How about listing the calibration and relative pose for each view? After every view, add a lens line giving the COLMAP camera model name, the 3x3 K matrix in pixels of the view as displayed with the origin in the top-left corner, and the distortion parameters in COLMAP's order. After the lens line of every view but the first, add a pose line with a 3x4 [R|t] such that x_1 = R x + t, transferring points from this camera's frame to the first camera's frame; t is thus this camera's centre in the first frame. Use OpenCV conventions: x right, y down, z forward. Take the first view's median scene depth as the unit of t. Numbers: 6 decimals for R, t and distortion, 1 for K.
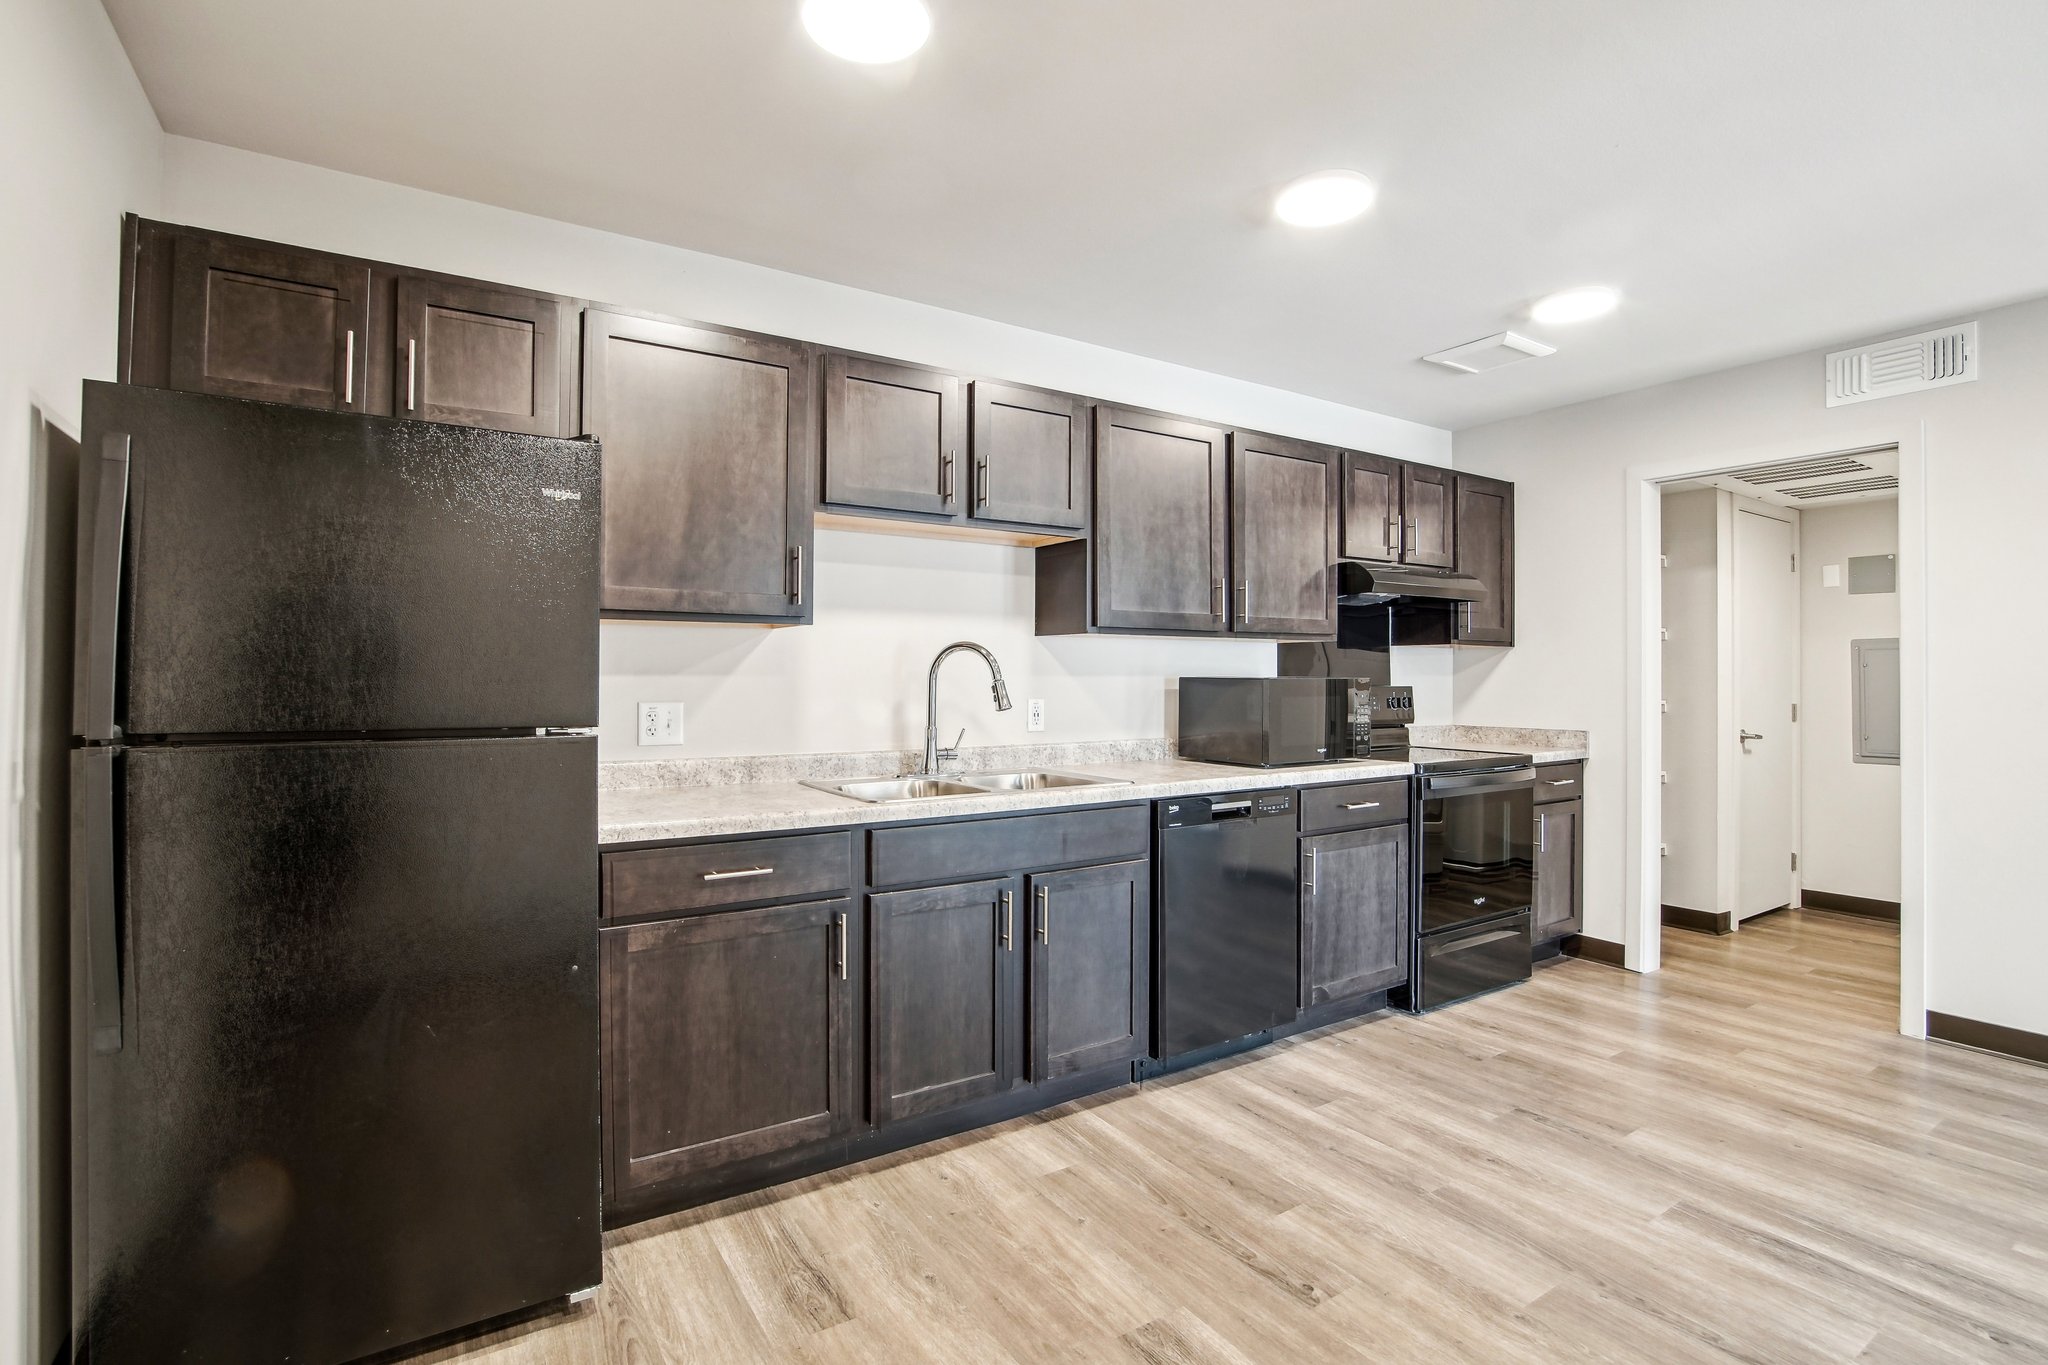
lens RADIAL K [[934.7, 0, 1019.2], [0, 934.7, 675.0], [0, 0, 1]] dist [-0.023692, 0.000504]
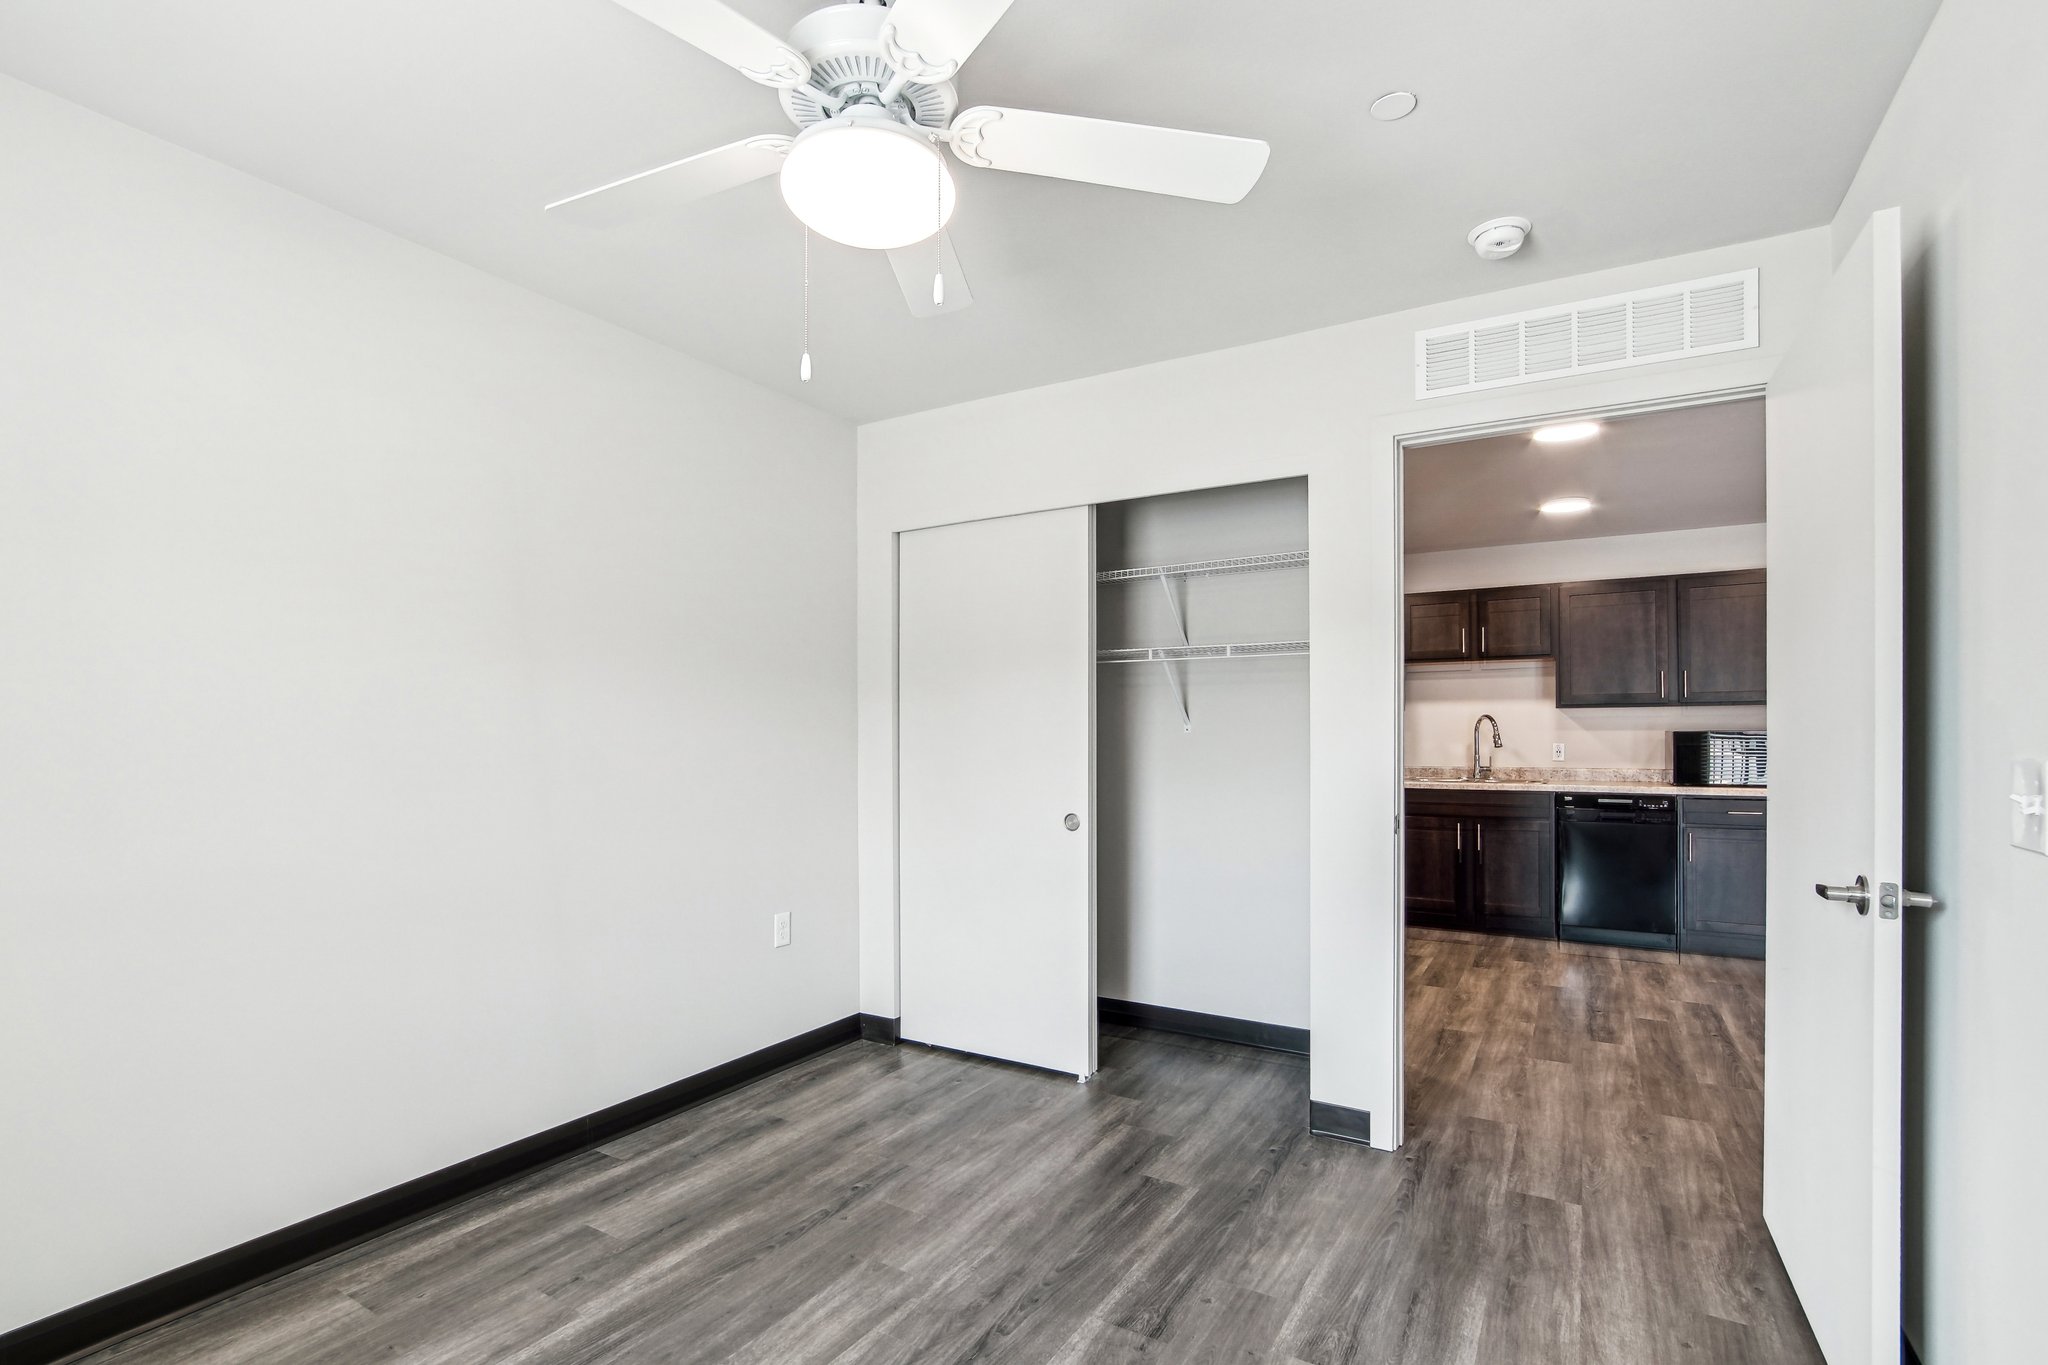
lens RADIAL K [[928.5, 0, 1043.4], [0, 928.5, 734.6], [0, 0, 1]] dist [-0.037623, 0.000127]
pose [[0.463305, 0.001280, -0.886198, 1.364902], [0.006819, 0.999964, 0.005009, -0.008183], [0.886173, -0.008364, 0.463280, -0.869444]]
